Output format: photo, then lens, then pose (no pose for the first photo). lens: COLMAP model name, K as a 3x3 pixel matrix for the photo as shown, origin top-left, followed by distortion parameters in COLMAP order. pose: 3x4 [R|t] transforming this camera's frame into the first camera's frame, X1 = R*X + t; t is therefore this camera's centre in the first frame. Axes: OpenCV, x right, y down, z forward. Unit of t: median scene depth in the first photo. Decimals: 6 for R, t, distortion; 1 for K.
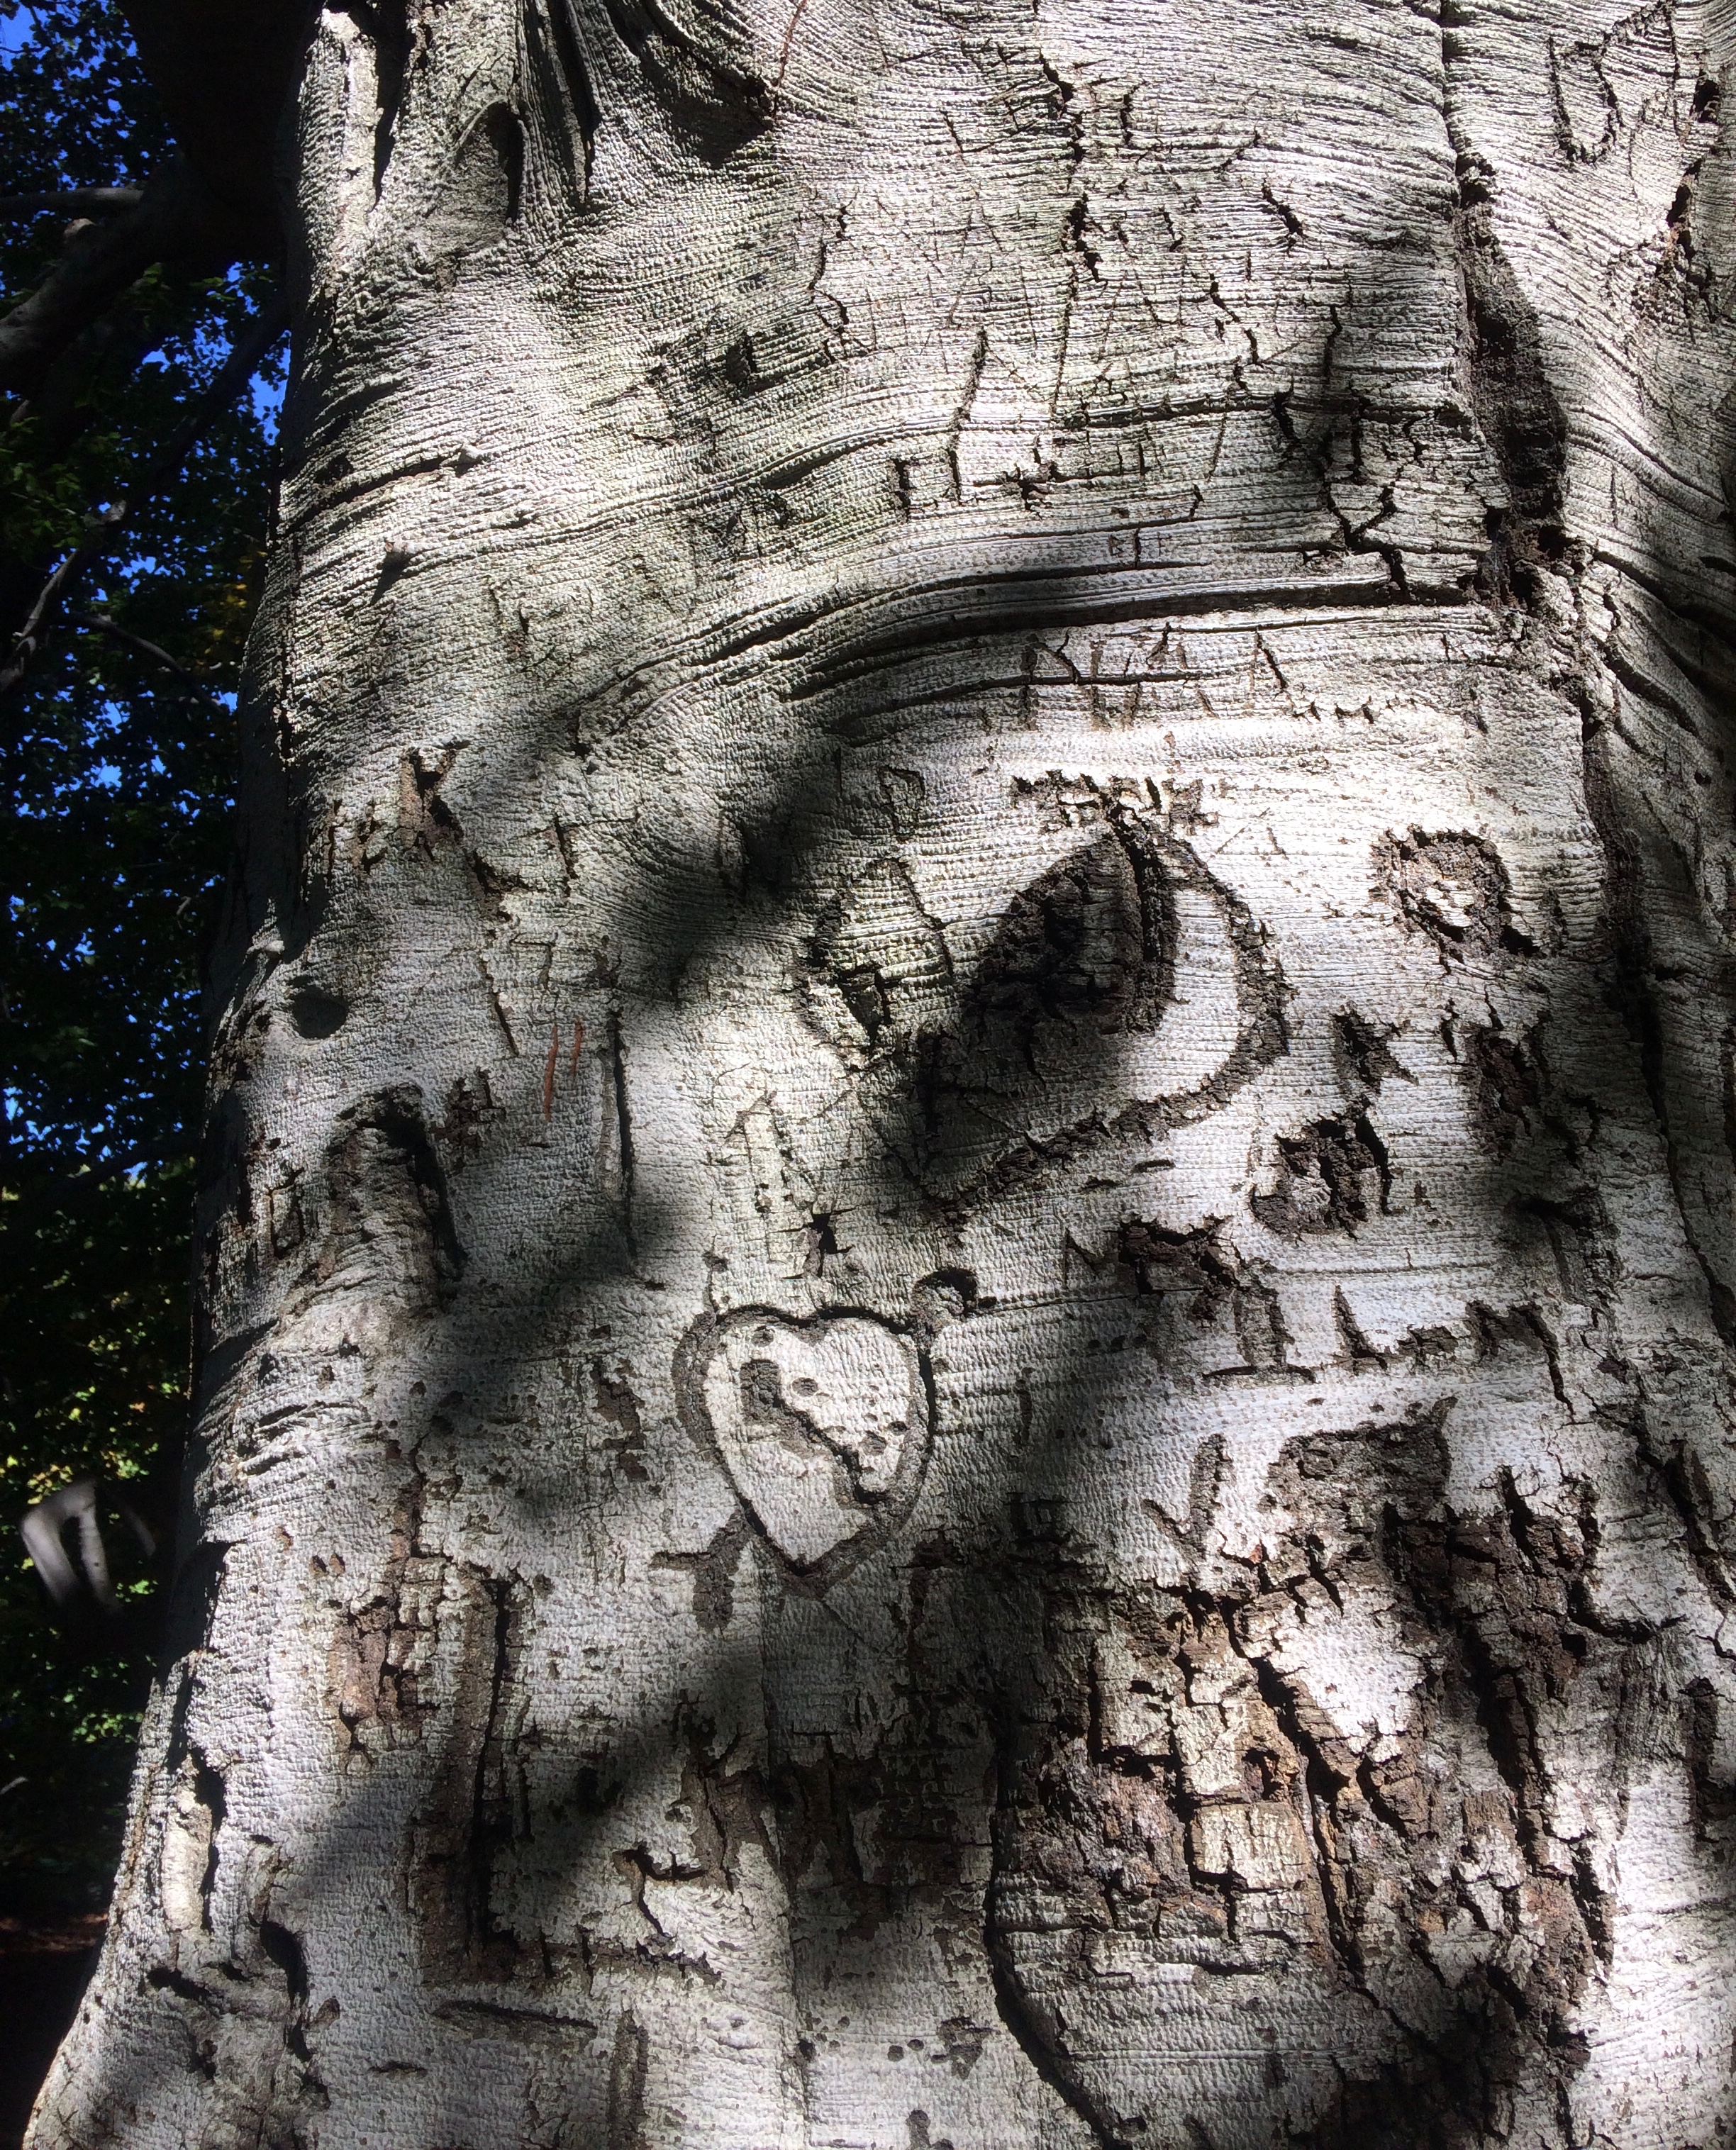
lens RADIAL K [[1969.8, 0, 868.0], [0, 1969.8, 1075.0], [0, 0, 1]] dist [0.119249, -0.147807]
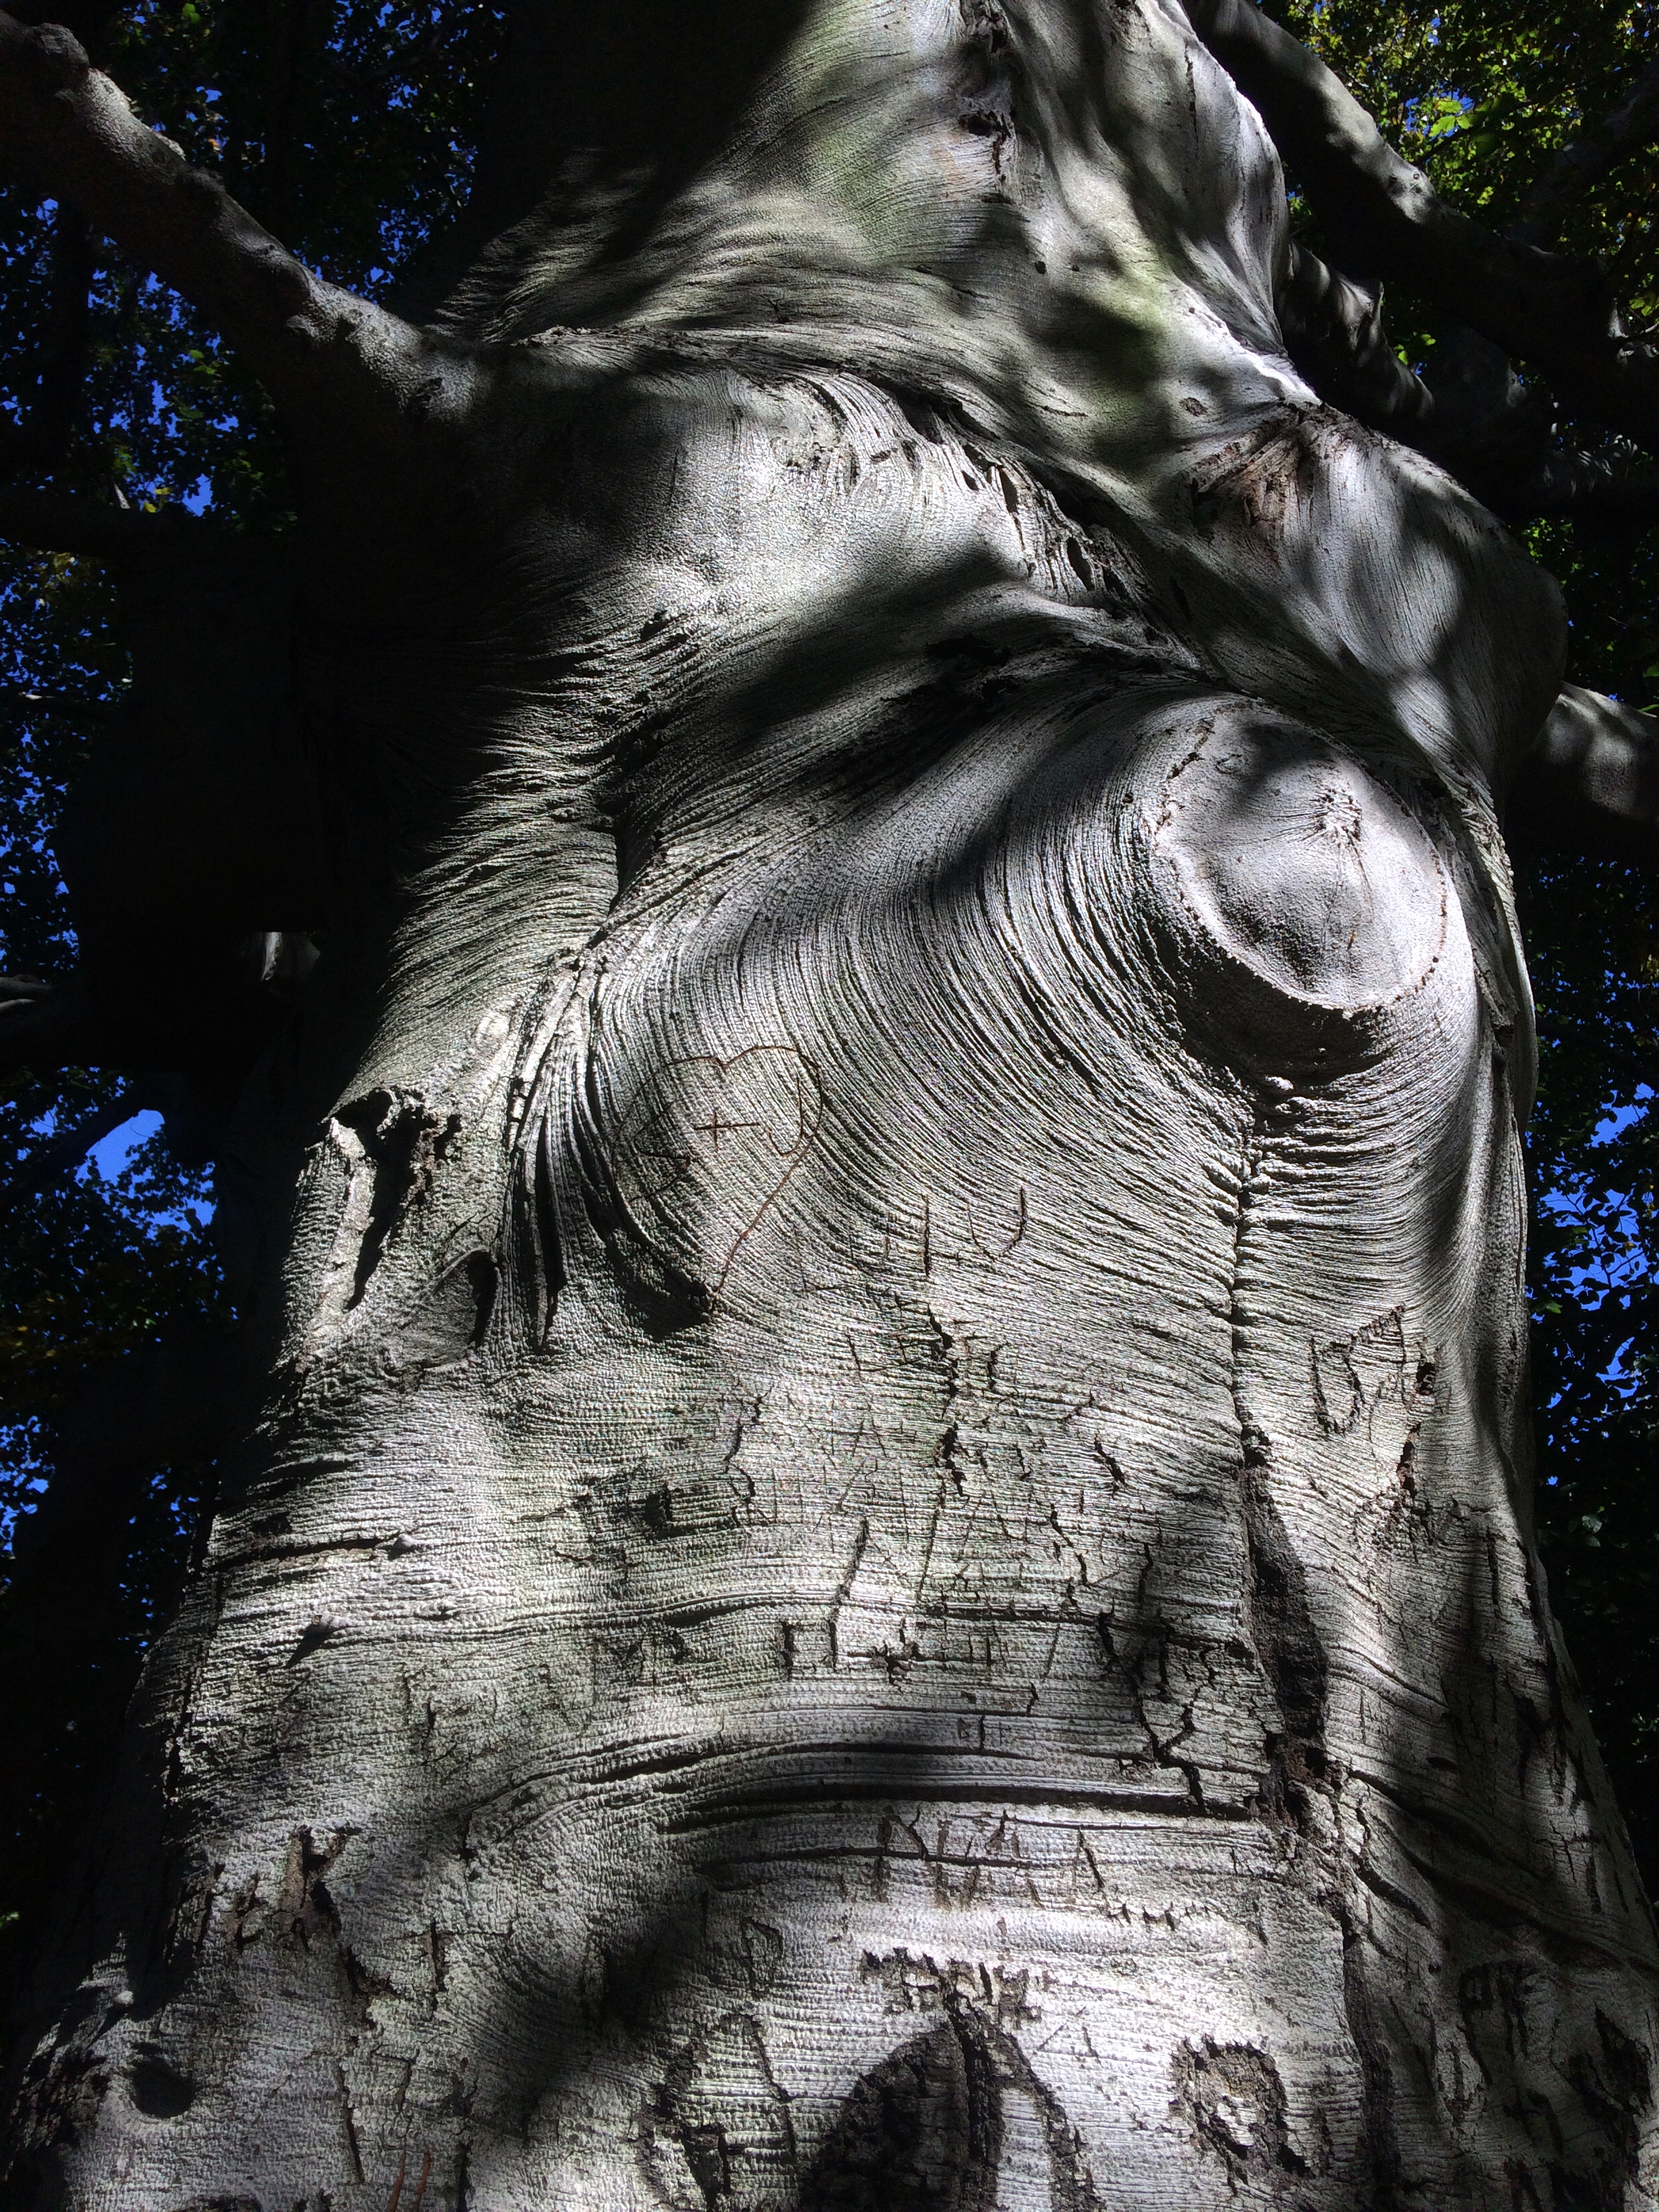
lens RADIAL K [[1933.4, 0, 829.5], [0, 1933.4, 1106.0], [0, 0, 1]] dist [0.168339, -0.269643]
pose [[0.983886, 0.141873, 0.108815, -0.129030], [-0.099084, 0.939233, -0.328670, -0.220302], [-0.148832, 0.312592, 0.938155, -0.184501]]
